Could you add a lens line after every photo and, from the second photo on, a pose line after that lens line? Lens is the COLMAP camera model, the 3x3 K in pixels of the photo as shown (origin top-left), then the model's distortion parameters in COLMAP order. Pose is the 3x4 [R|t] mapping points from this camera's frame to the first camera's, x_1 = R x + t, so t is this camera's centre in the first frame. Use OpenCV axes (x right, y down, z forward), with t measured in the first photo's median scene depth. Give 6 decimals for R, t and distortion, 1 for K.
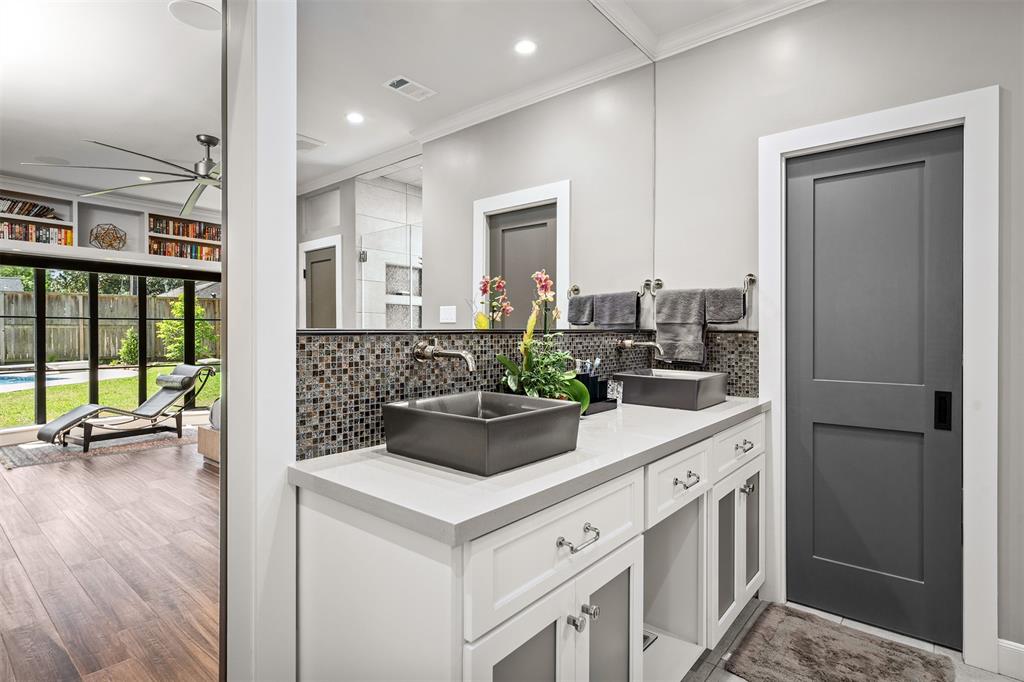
lens RADIAL K [[517.6, 0, 510.4], [0, 517.6, 338.4], [0, 0, 1]] dist [0.002758, 0.000179]
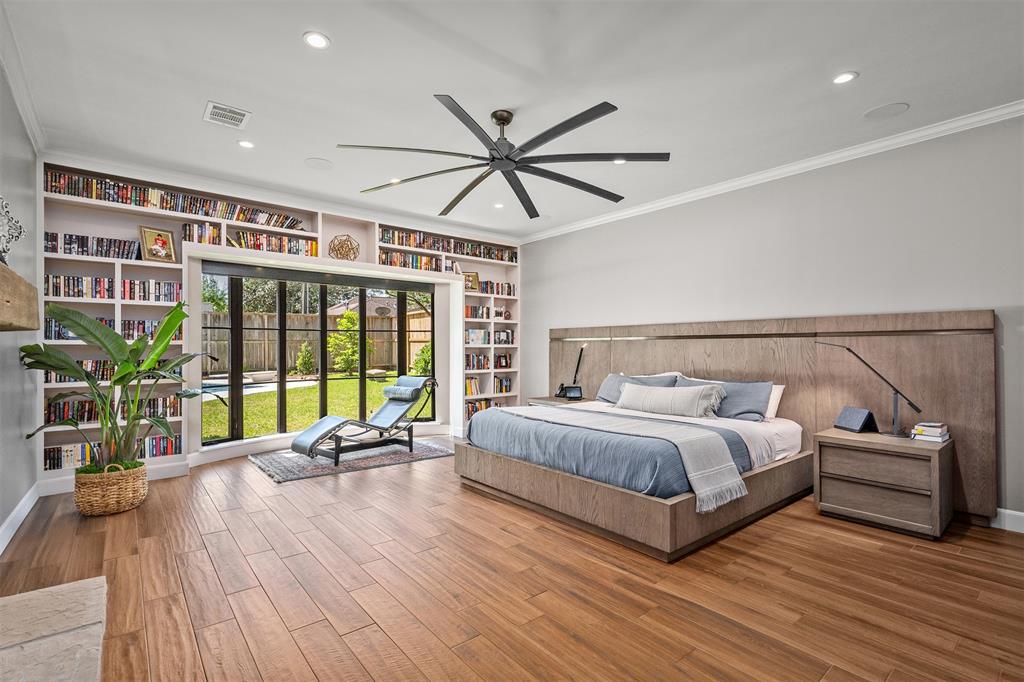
lens RADIAL K [[477.2, 0, 516.0], [0, 477.2, 346.2], [0, 0, 1]] dist [0.001751, 0.000562]
pose [[0.984343, -0.006881, -0.176129, -0.277983], [0.005089, 0.999931, -0.010624, 0.005326], [0.176190, 0.009561, 0.984310, 0.147052]]
